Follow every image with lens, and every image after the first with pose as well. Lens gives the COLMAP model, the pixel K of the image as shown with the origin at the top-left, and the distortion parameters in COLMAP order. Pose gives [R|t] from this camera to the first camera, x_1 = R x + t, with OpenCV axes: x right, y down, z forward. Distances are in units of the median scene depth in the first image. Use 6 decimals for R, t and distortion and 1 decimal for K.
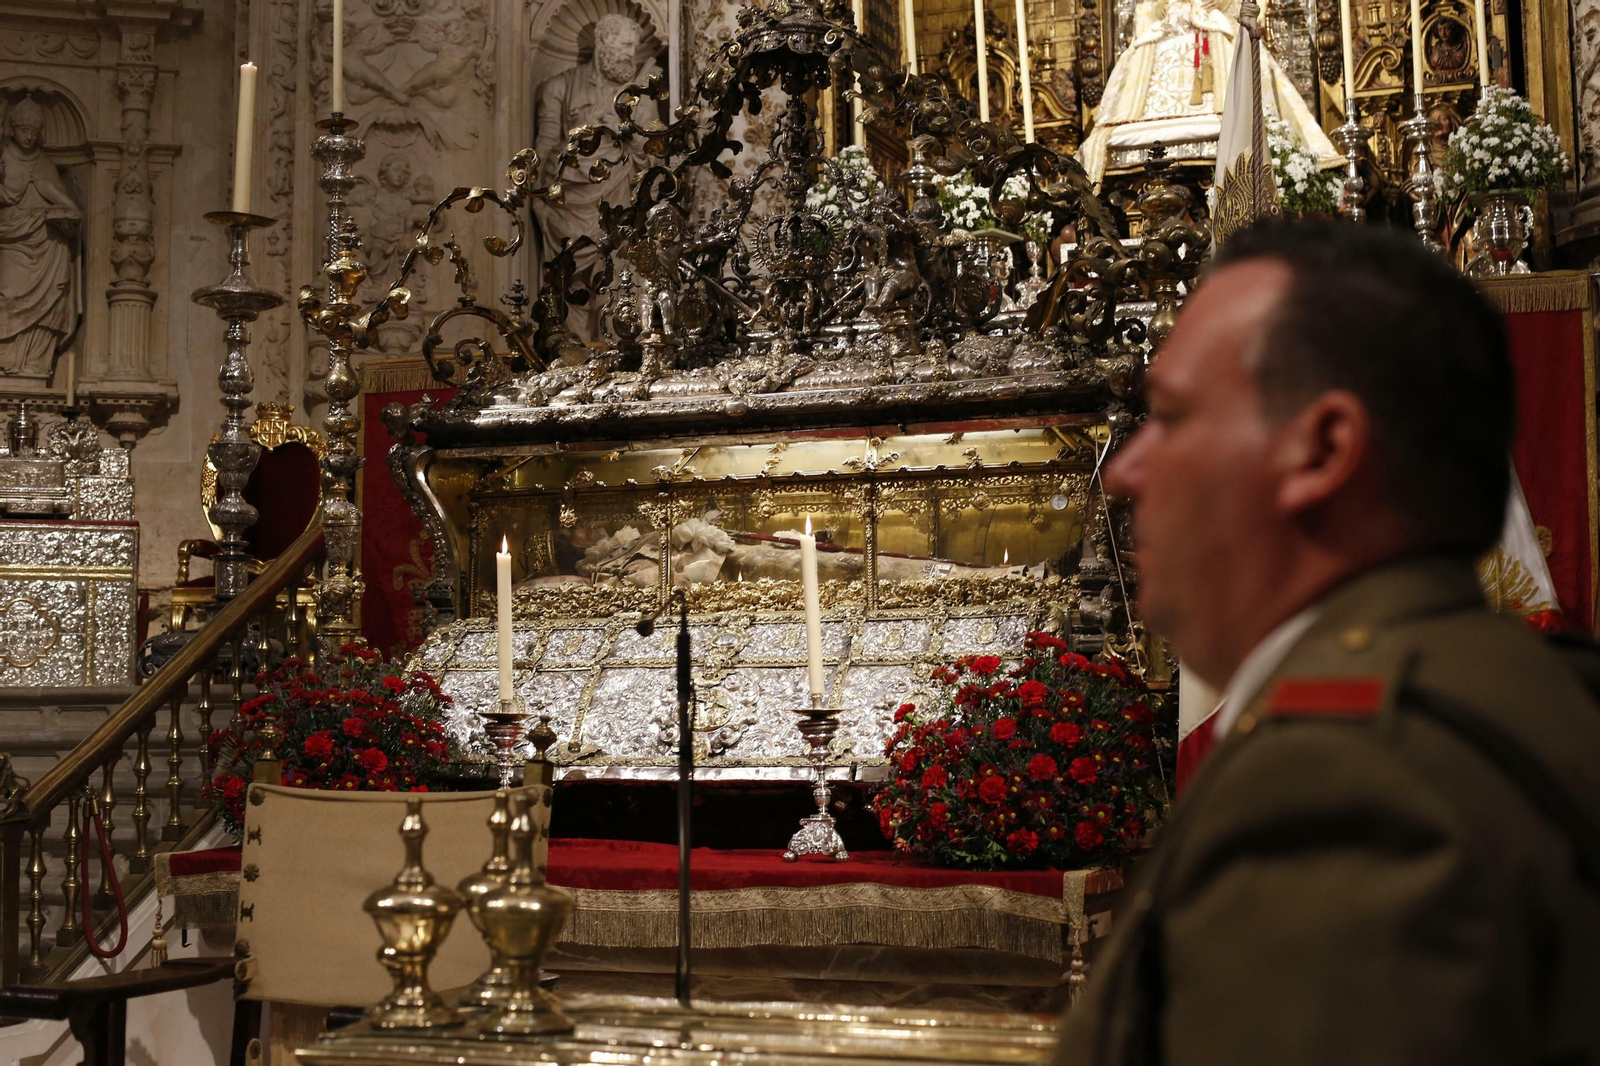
lens RADIAL K [[2311.6, 0, 797.8], [0, 2311.6, 535.9], [0, 0, 1]] dist [-0.140680, 0.157728]
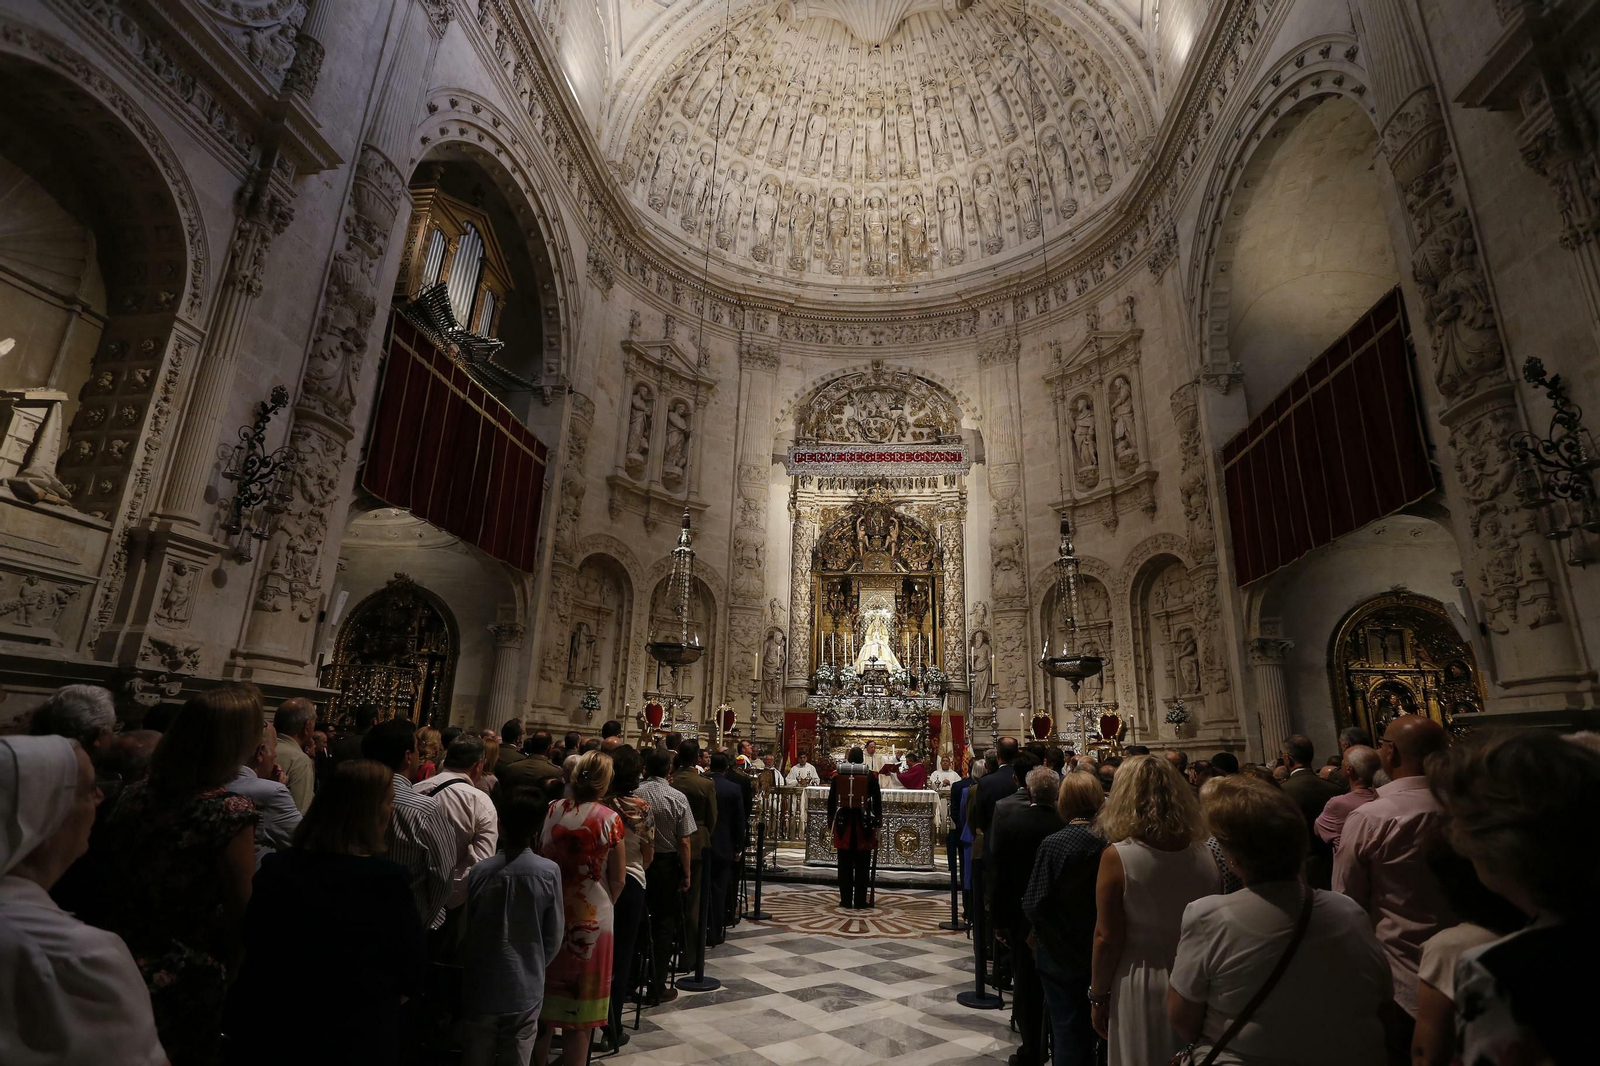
lens RADIAL K [[779.5, 0, 799.5], [0, 779.5, 529.0], [0, 0, 1]] dist [-0.082687, 0.038574]
pose [[0.961485, 0.113792, 0.250196, -0.967083], [-0.060097, 0.975284, -0.212624, -0.131898], [-0.268207, 0.189399, 0.944560, -1.531110]]
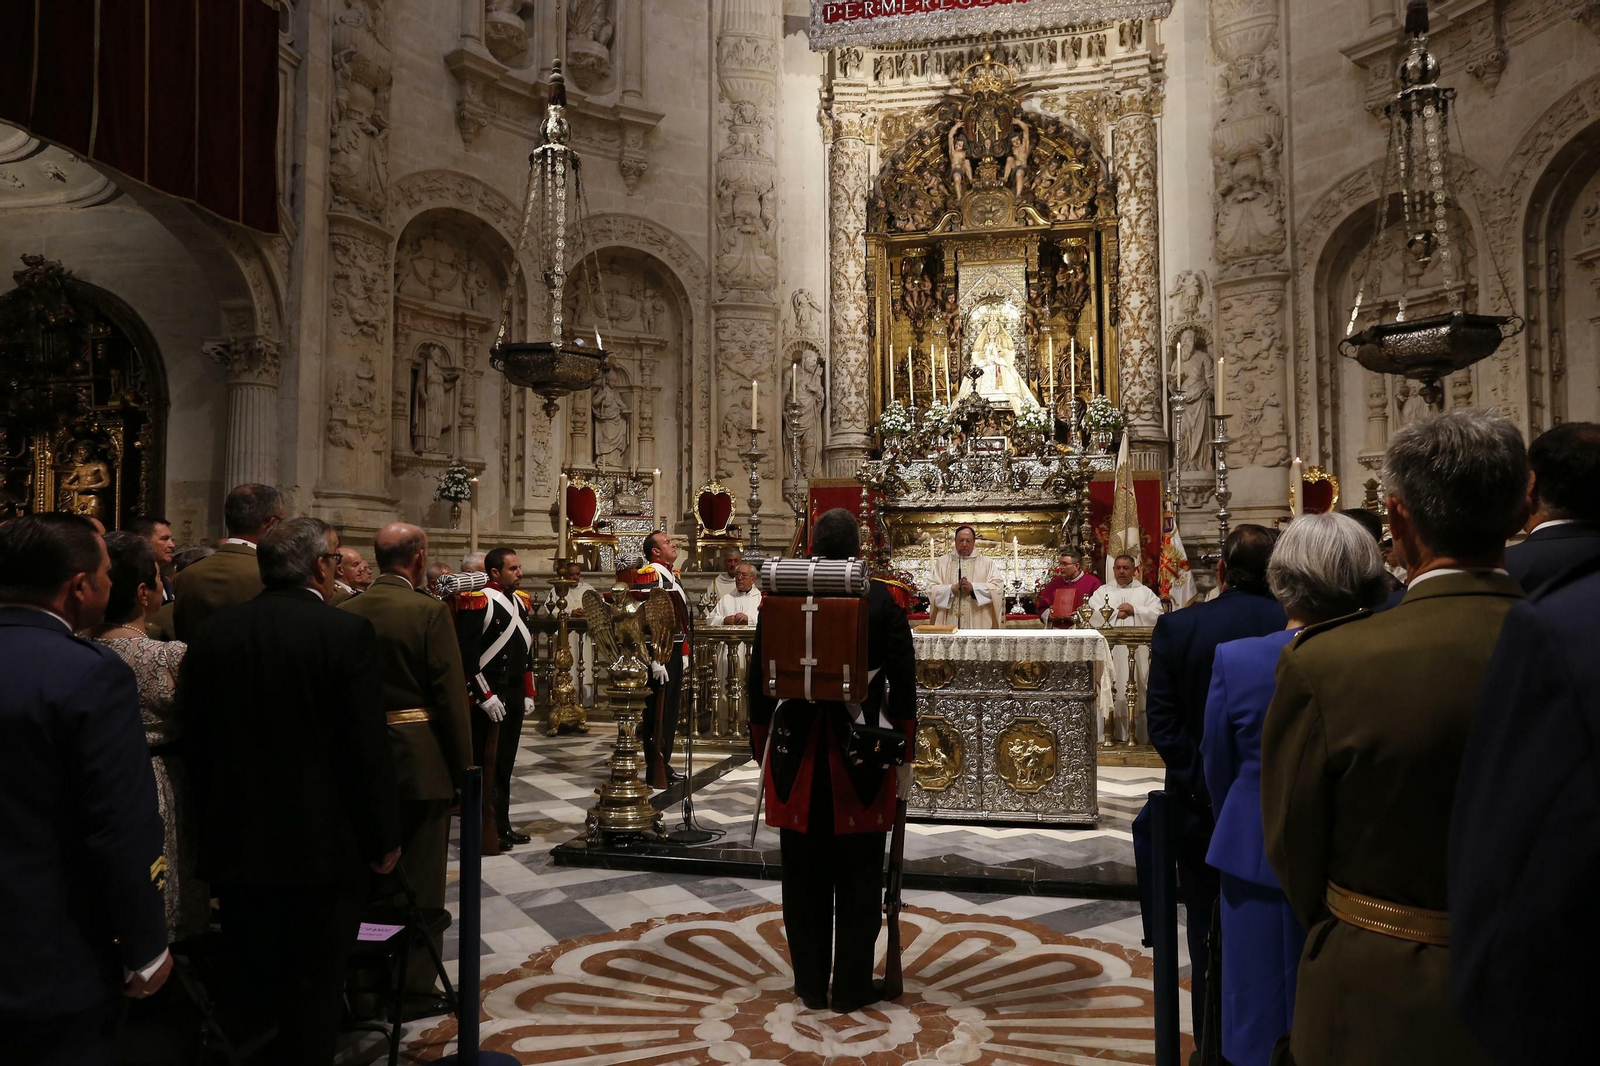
lens RADIAL K [[1099.7, 0, 802.3], [0, 1099.7, 527.8], [0, 0, 1]] dist [-0.033479, 0.006504]
pose [[0.985188, 0.013154, 0.170974, -0.609694], [-0.018242, 0.999435, 0.028221, -0.061374], [-0.170506, -0.030922, 0.984871, -0.794878]]
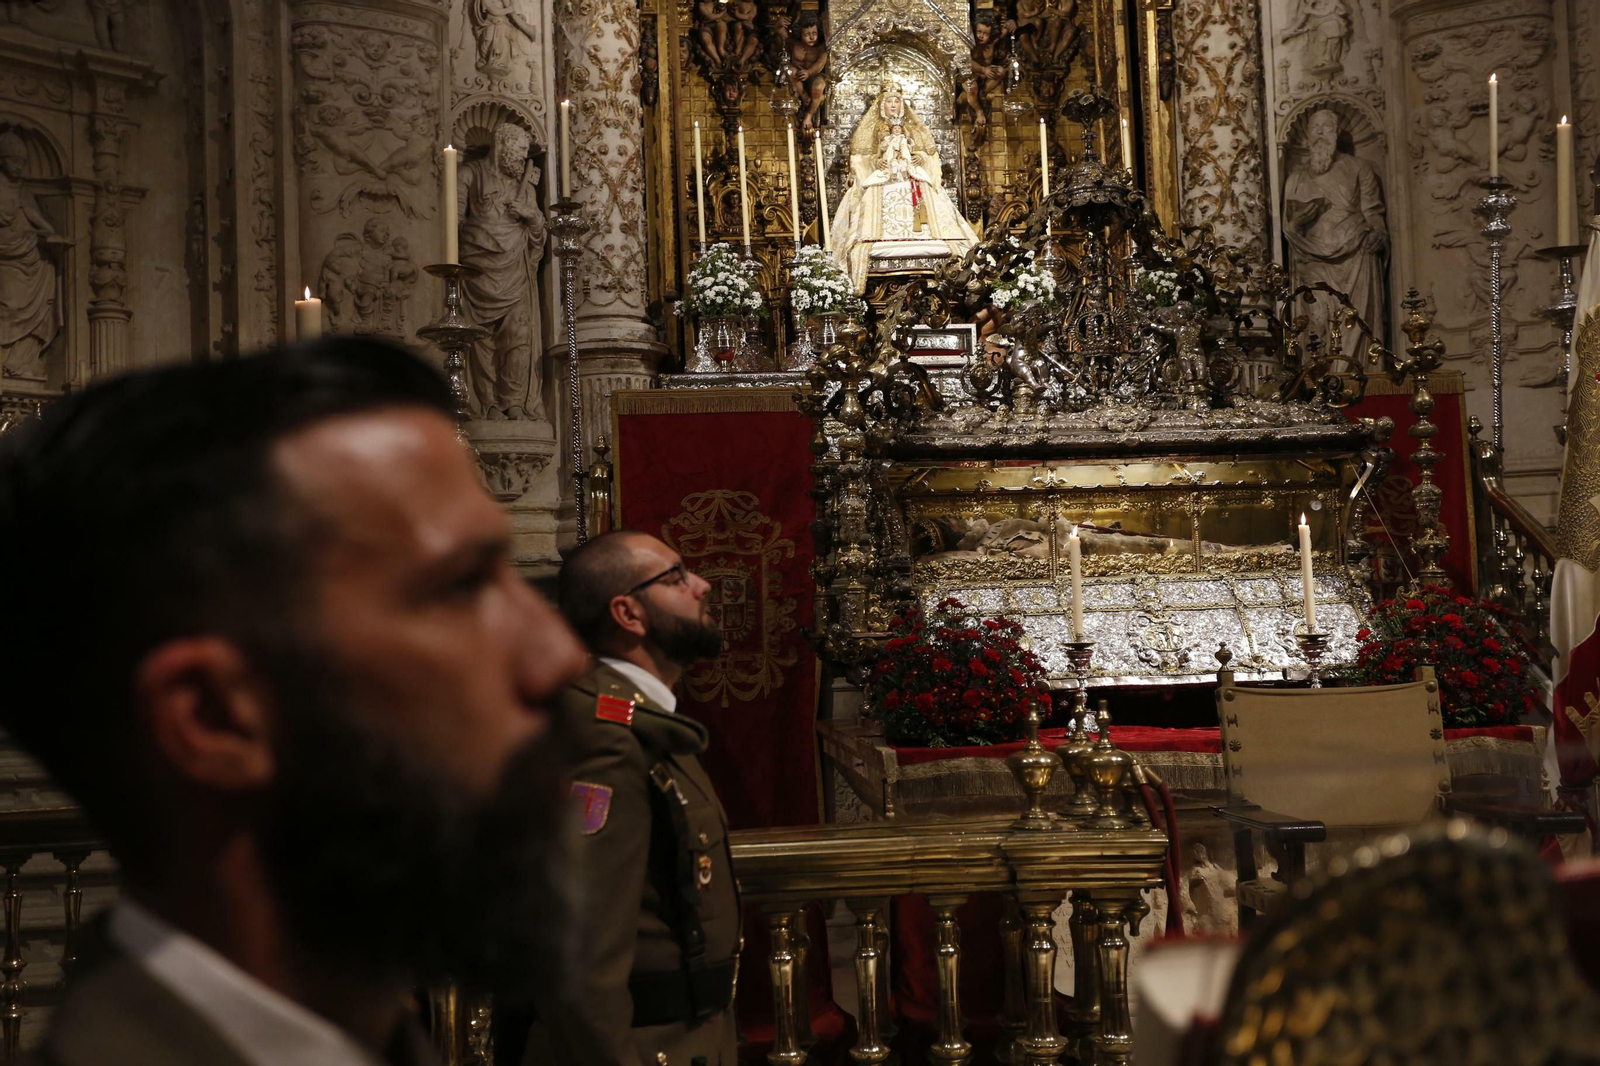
lens RADIAL K [[1740.0, 0, 793.3], [0, 1740.0, 530.3], [0, 0, 1]] dist [0.012397, 0.133780]
pose [[0.893417, 0.006344, 0.449184, -0.695873], [-0.007941, 0.999967, 0.001672, 0.003269], [-0.449158, -0.005060, 0.893438, 0.068349]]
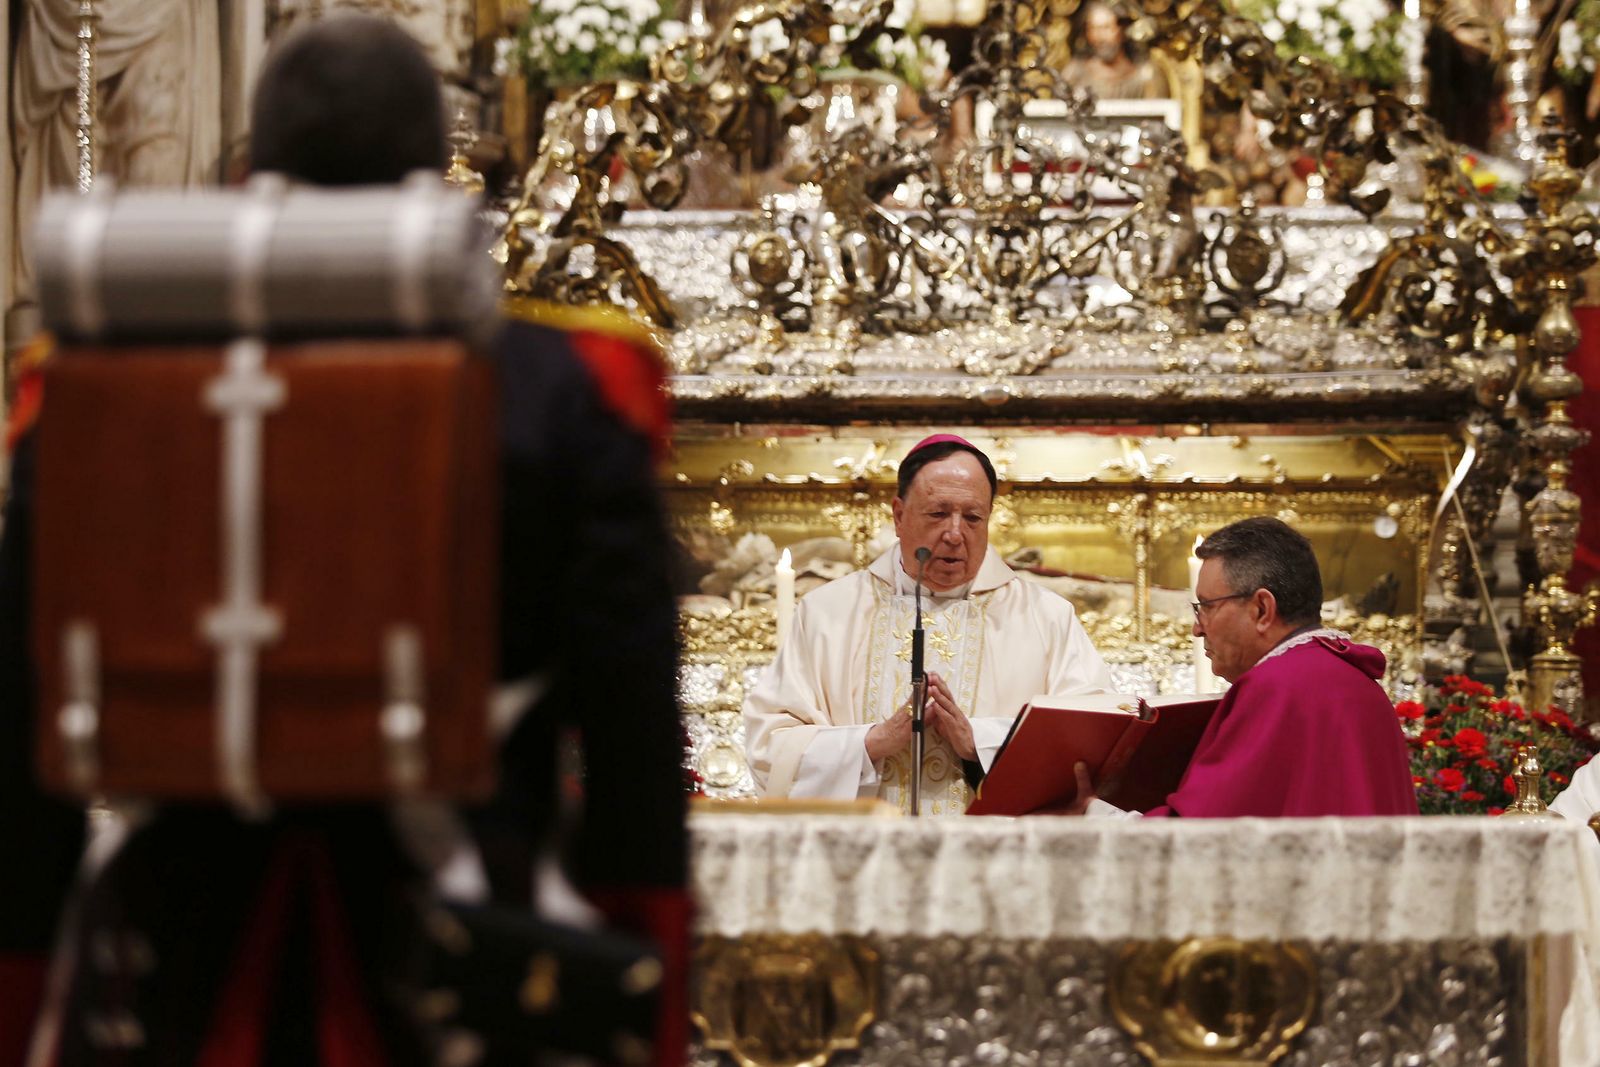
lens RADIAL K [[6138.8, 0, 760.1], [0, 6138.8, 537.1], [0, 0, 1]] dist [0.121758, 3.018771]
pose [[0.959488, 0.037793, 0.279205, -0.653664], [-0.036614, 0.999285, -0.009437, 0.016246], [-0.279362, -0.001168, 0.960185, -0.958171]]
